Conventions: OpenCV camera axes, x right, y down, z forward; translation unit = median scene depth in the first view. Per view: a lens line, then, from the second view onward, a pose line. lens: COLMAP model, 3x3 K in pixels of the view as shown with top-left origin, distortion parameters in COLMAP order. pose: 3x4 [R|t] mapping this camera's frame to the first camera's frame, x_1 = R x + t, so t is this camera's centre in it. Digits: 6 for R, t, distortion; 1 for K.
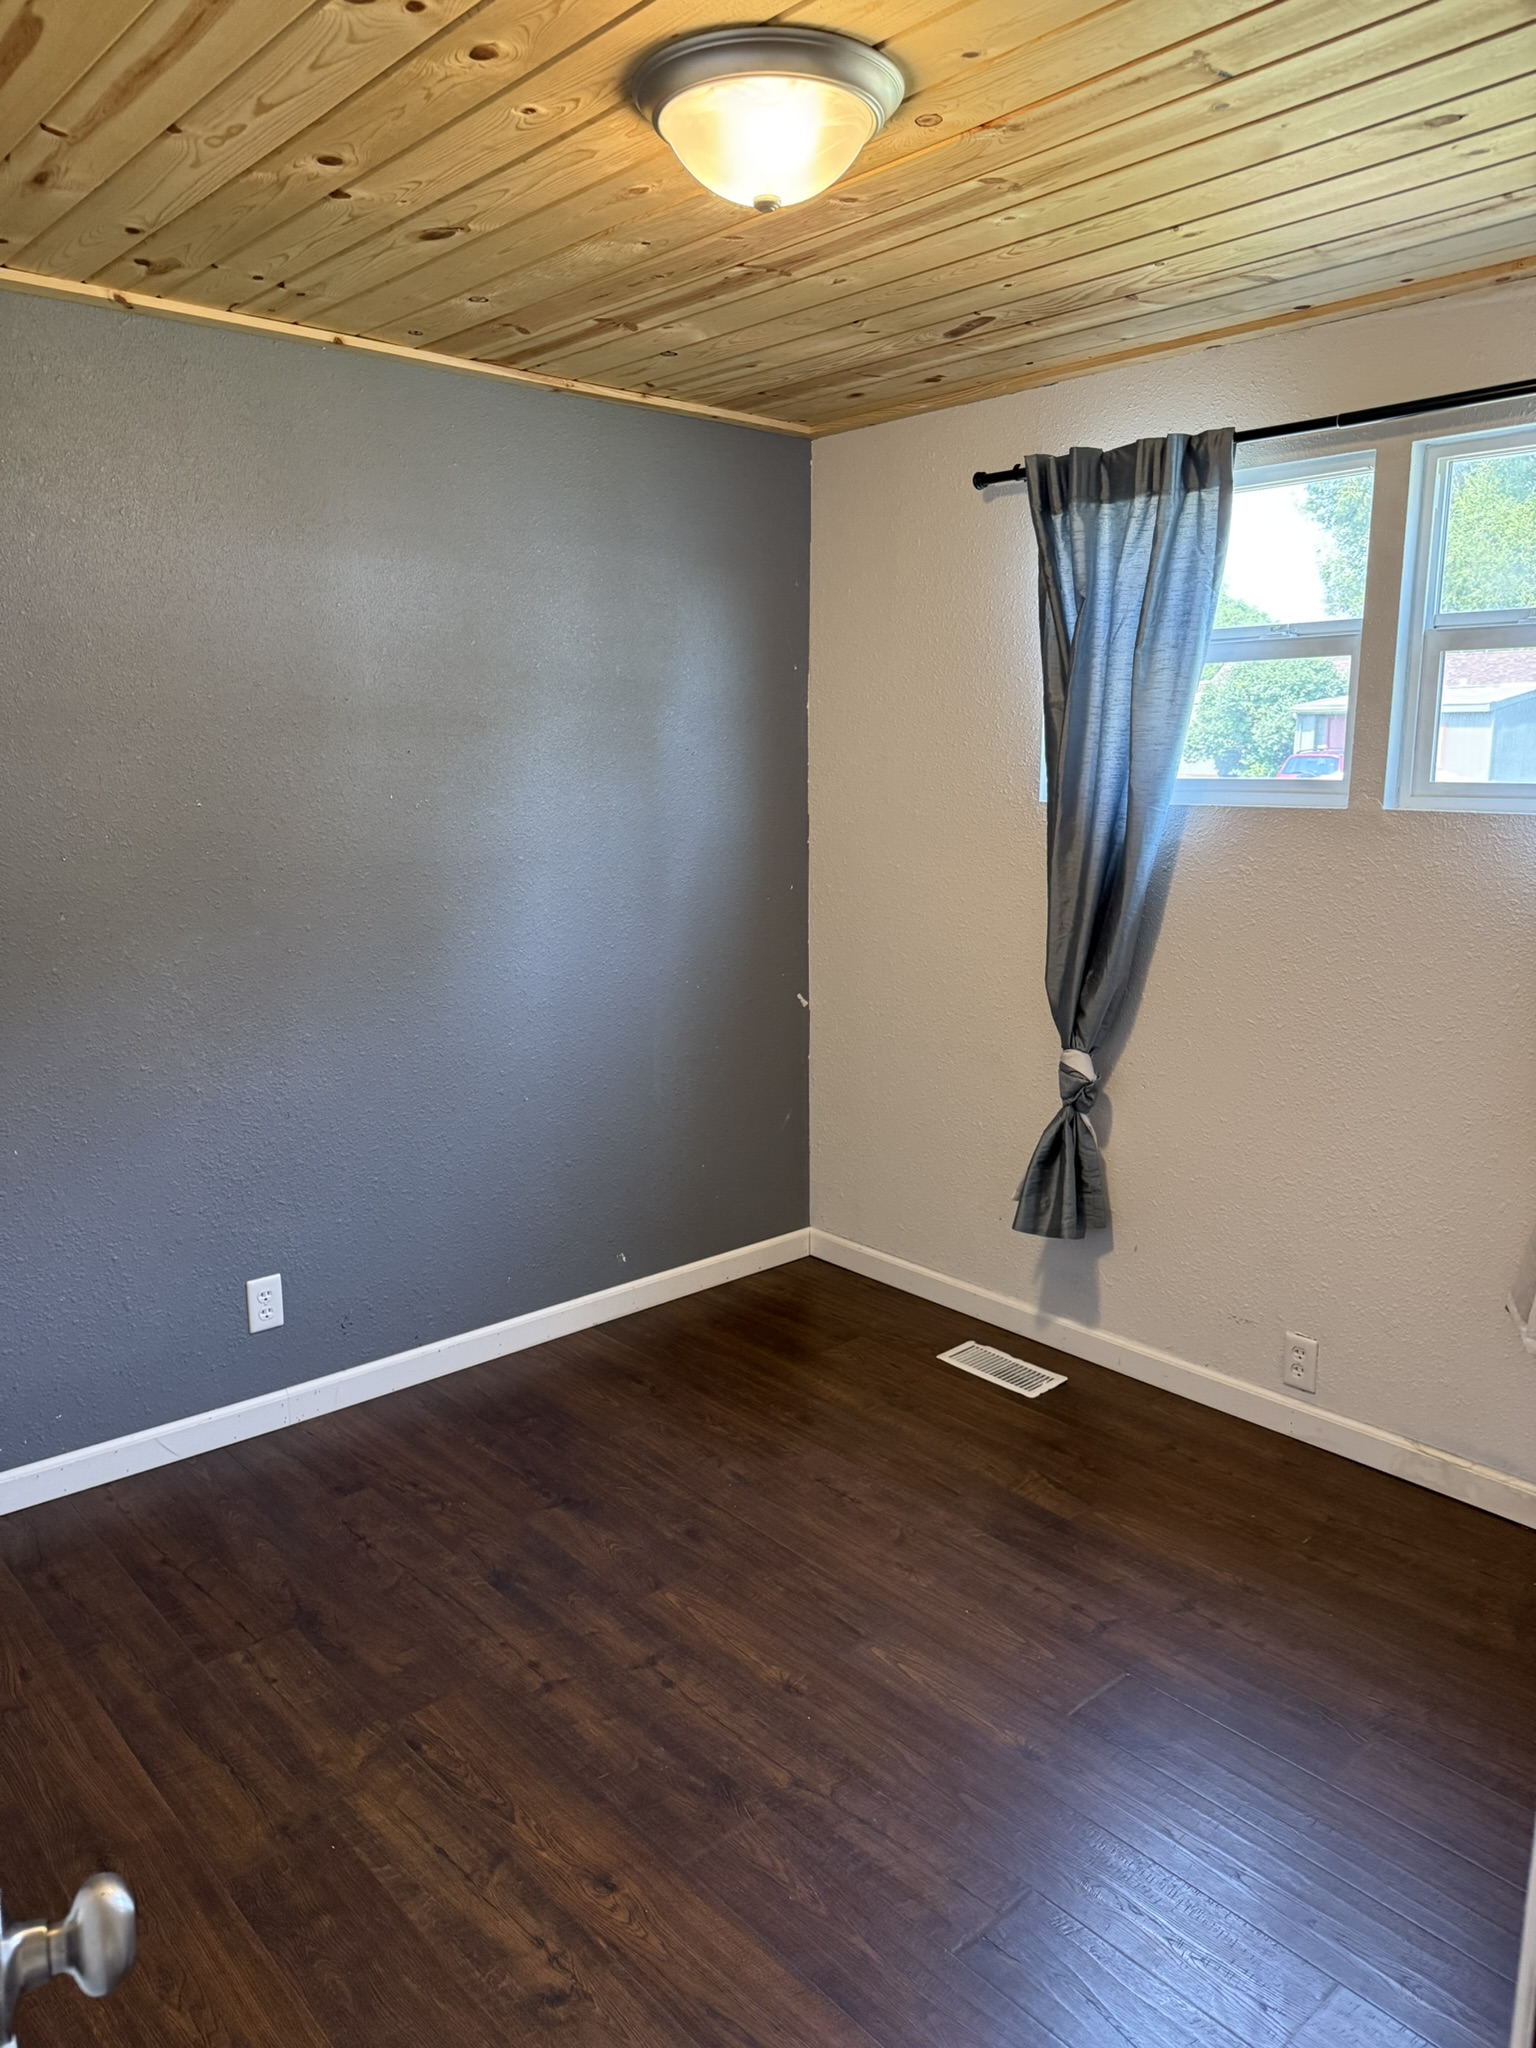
lens RADIAL K [[1429.9, 0, 766.0], [0, 1429.9, 1016.5], [0, 0, 1]] dist [0.048106, -0.058283]
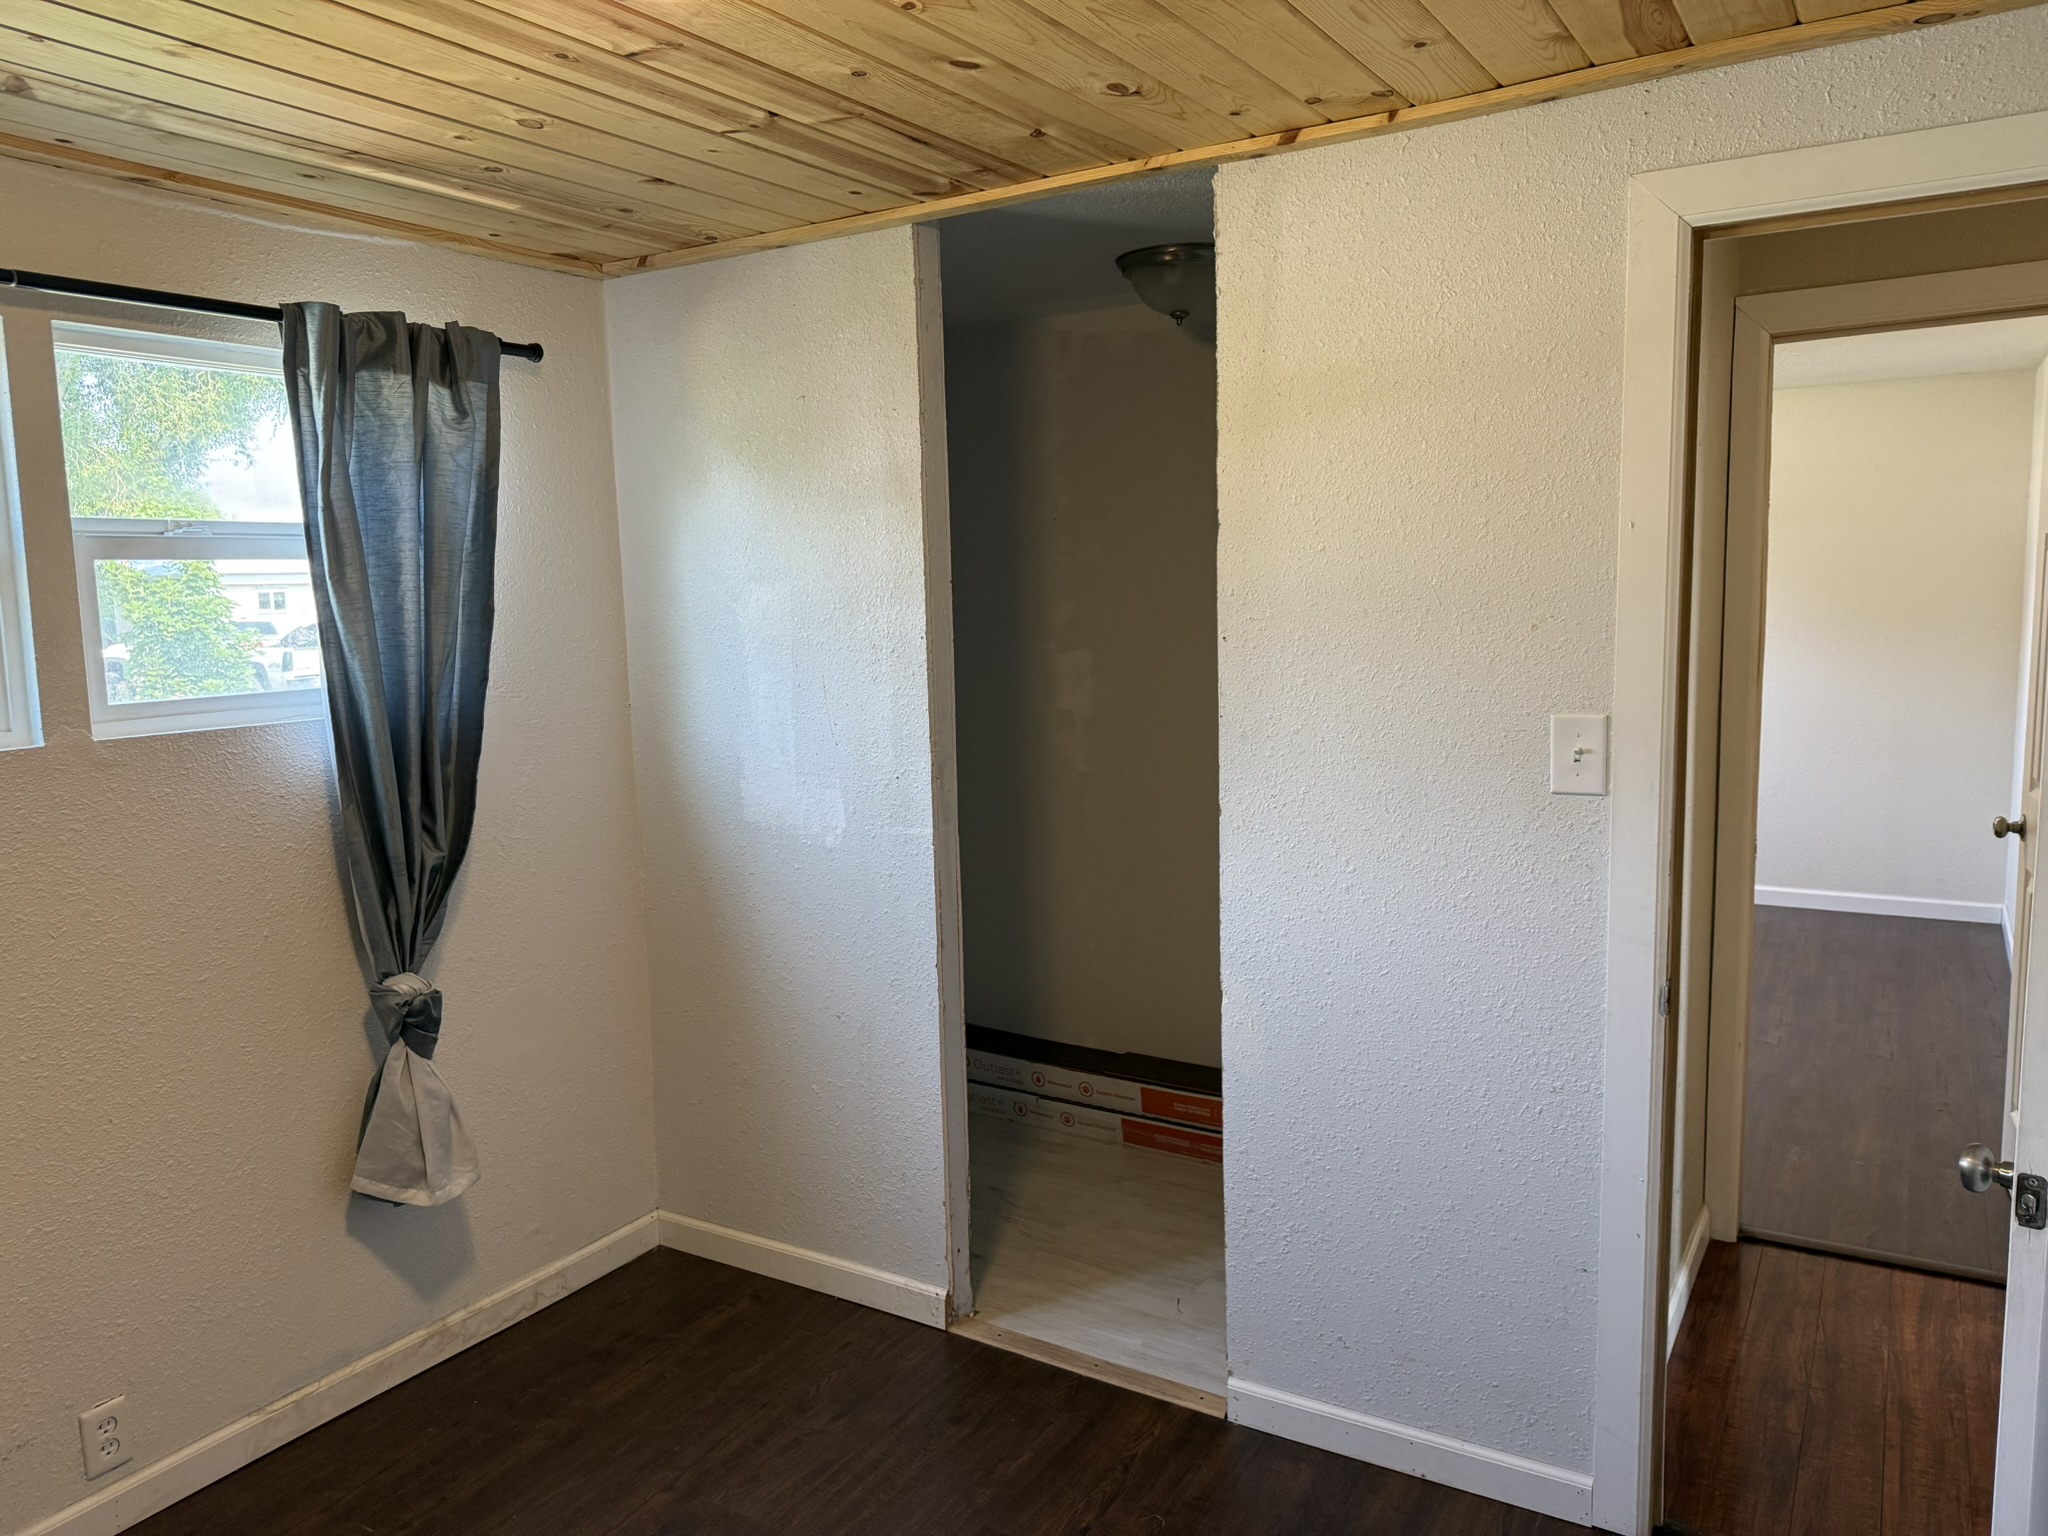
lens RADIAL K [[1429.9, 0, 1015.4], [0, 1429.9, 766.9], [0, 0, 1]] dist [0.048106, -0.058283]
pose [[-0.271604, -0.109093, 0.956206, -0.574475], [0.210574, 0.962745, 0.169651, -0.171021], [-0.939090, 0.247430, -0.238514, 0.750543]]
